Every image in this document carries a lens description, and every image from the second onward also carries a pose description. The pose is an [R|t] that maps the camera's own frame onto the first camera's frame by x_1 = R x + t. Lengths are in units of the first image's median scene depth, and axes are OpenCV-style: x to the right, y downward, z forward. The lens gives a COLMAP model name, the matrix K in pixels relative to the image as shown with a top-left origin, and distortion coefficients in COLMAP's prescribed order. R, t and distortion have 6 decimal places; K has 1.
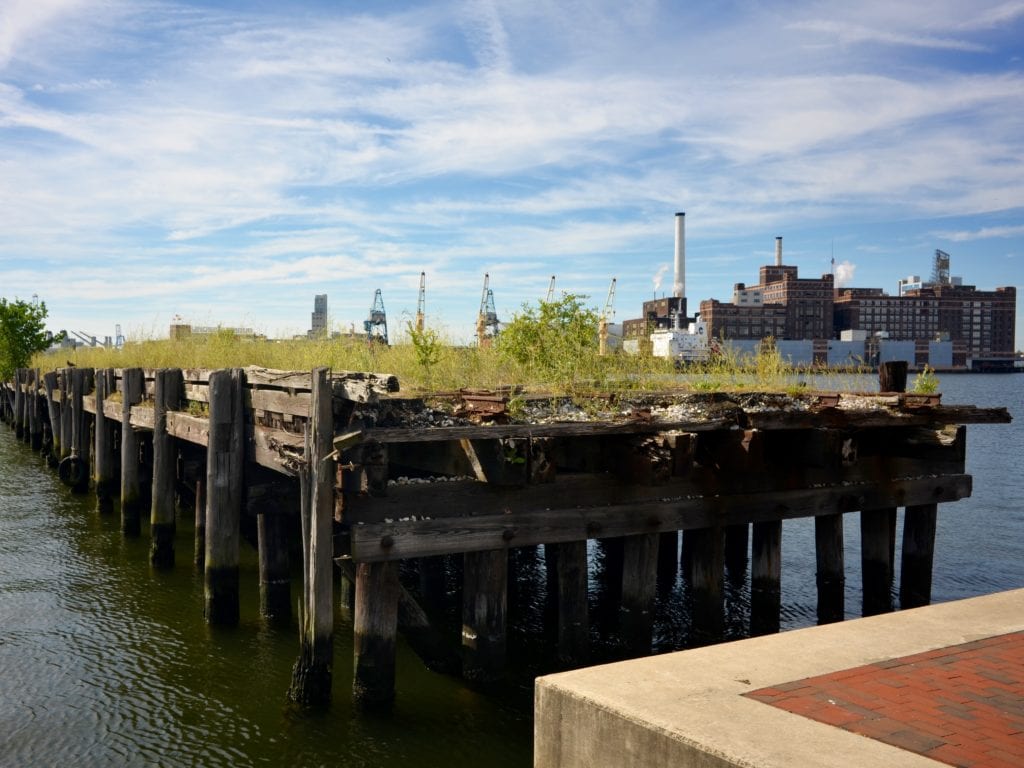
lens RADIAL K [[907.4, 0, 512.0], [0, 907.4, 384.0], [0, 0, 1]] dist [0.002189, 0.003107]
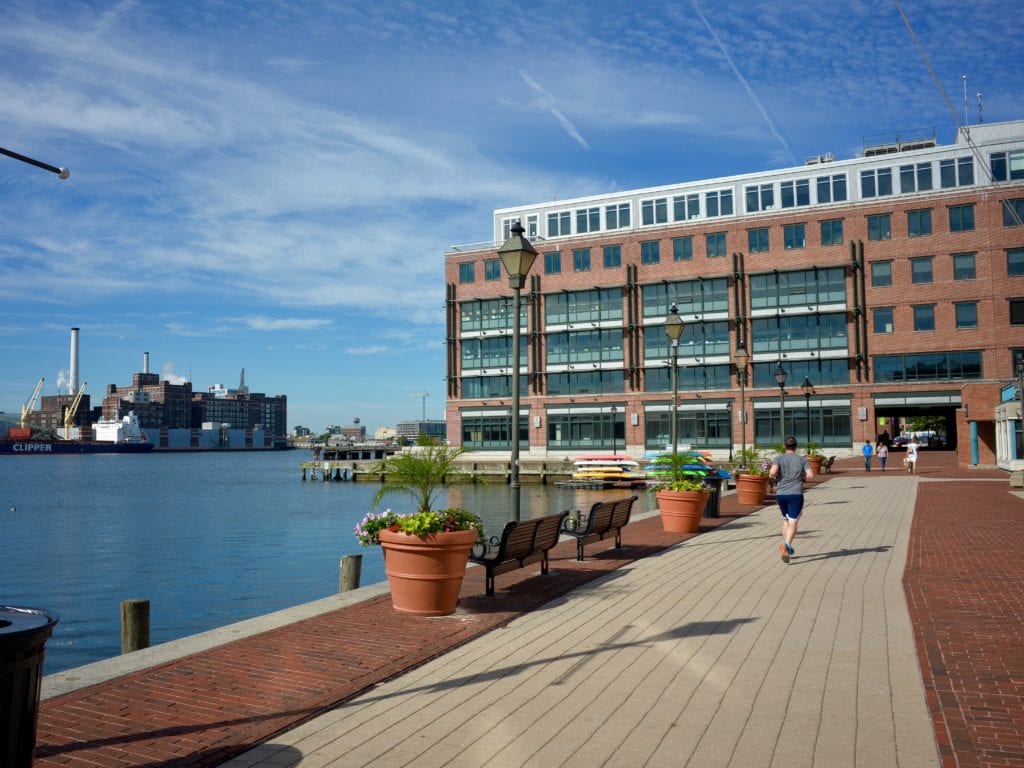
lens RADIAL K [[907.4, 0, 512.0], [0, 907.4, 384.0], [0, 0, 1]] dist [0.002189, 0.003107]
pose [[0.596513, 0.046292, 0.801267, -0.482958], [0.028249, 0.996506, -0.078602, 0.007852], [-0.802106, 0.069522, 0.593121, -0.248862]]
